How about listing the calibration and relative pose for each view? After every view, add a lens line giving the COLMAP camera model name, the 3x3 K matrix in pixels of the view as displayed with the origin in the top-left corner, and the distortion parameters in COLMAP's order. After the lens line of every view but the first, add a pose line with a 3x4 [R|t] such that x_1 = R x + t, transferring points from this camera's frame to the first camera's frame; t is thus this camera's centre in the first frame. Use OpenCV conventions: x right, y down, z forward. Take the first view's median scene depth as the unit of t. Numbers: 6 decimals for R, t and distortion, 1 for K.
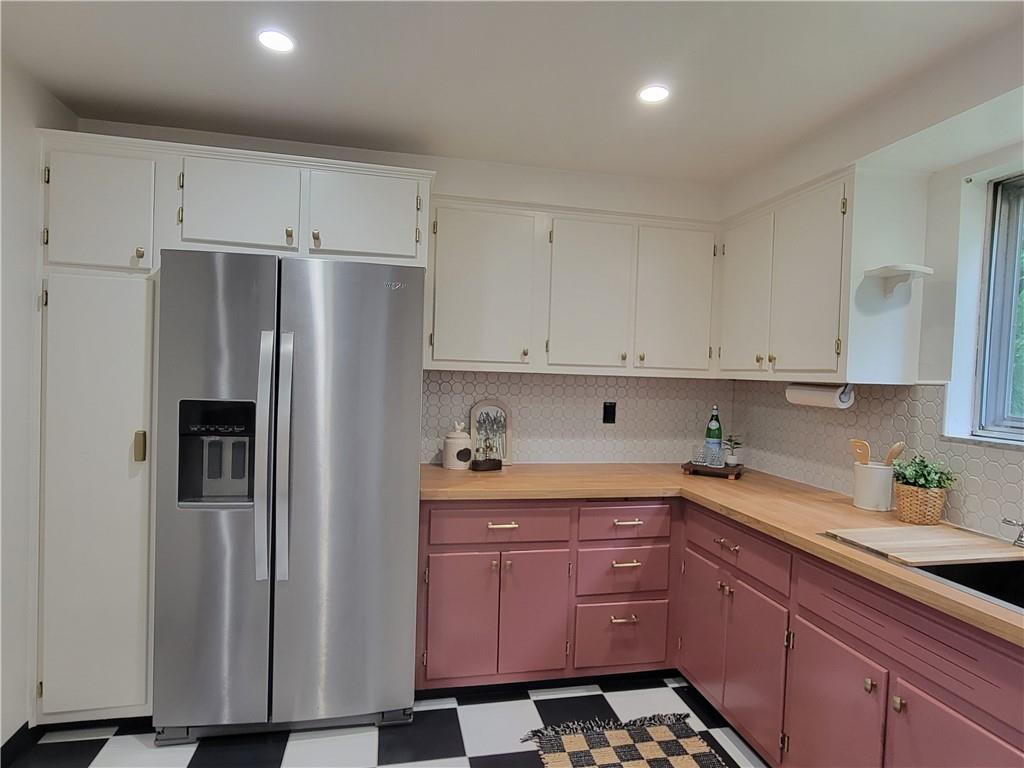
lens RADIAL K [[580.9, 0, 504.8], [0, 580.9, 387.4], [0, 0, 1]] dist [-0.008305, 0.004757]
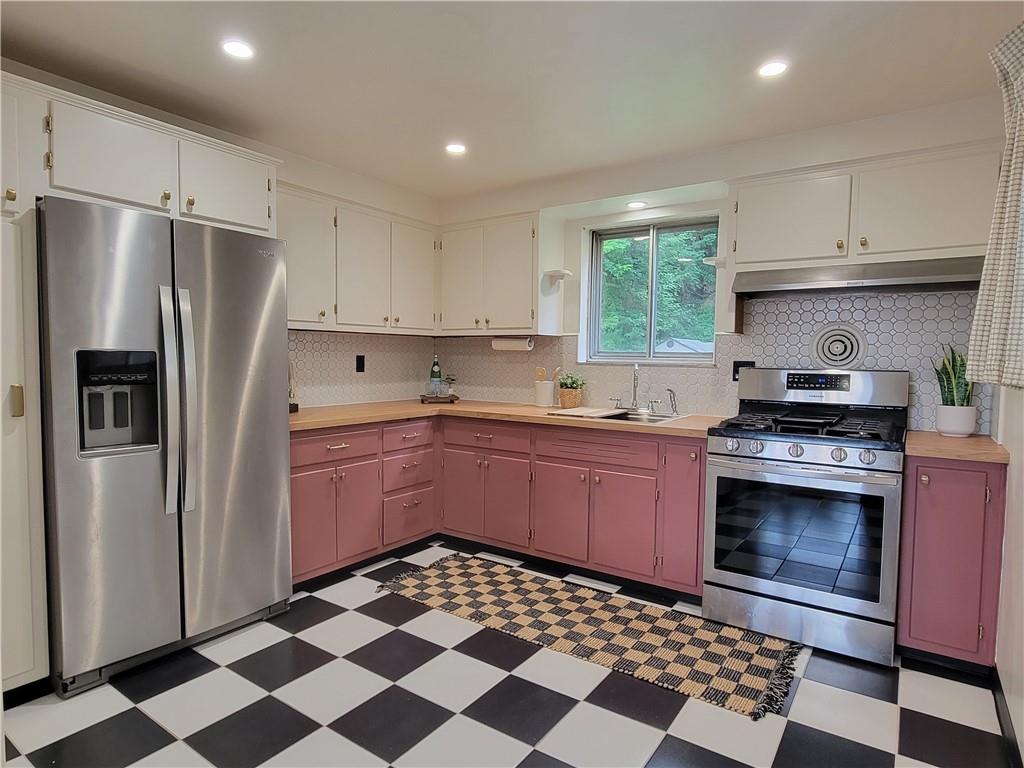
lens RADIAL K [[580.9, 0, 508.1], [0, 580.9, 382.4], [0, 0, 1]] dist [-0.008305, 0.004757]
pose [[0.733829, -0.054326, 0.677158, -0.618182], [0.028550, 0.998383, 0.049158, 0.043802], [-0.678734, -0.016740, 0.734194, -0.215834]]
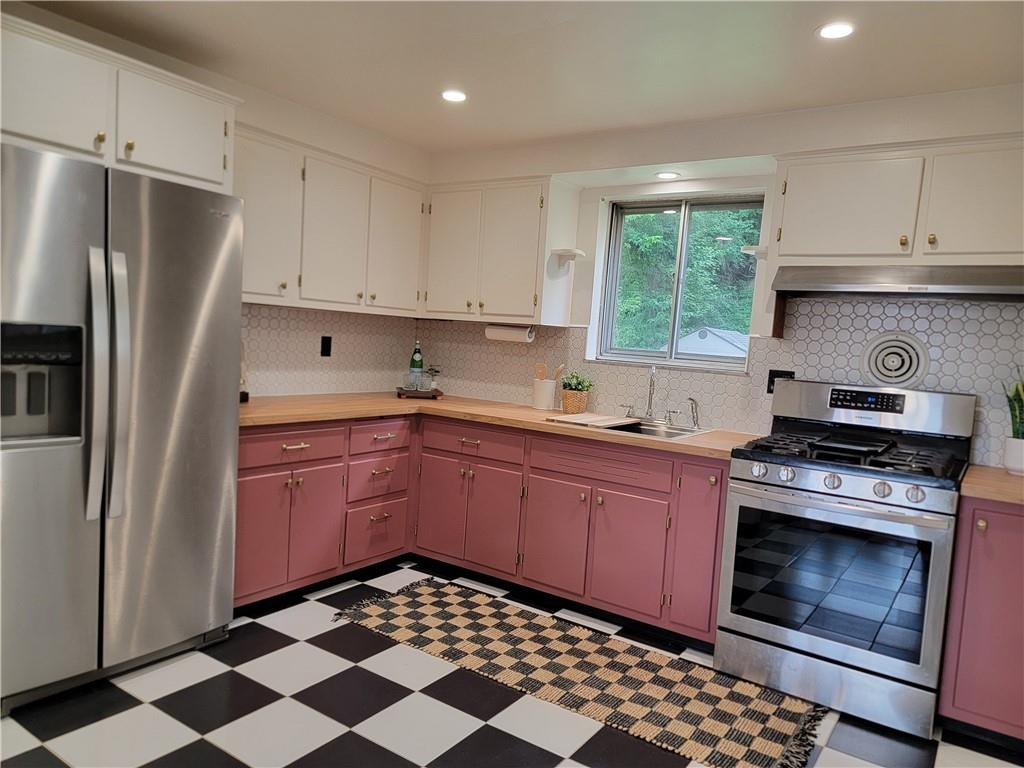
lens RADIAL K [[713.1, 0, 515.4], [0, 713.1, 388.6], [0, 0, 1]] dist [0.075225, -0.044273]
pose [[0.723324, -0.033956, 0.689673, -0.659063], [-0.026655, 0.996673, 0.077027, 0.014877], [-0.689994, -0.074099, 0.720012, -0.260352]]
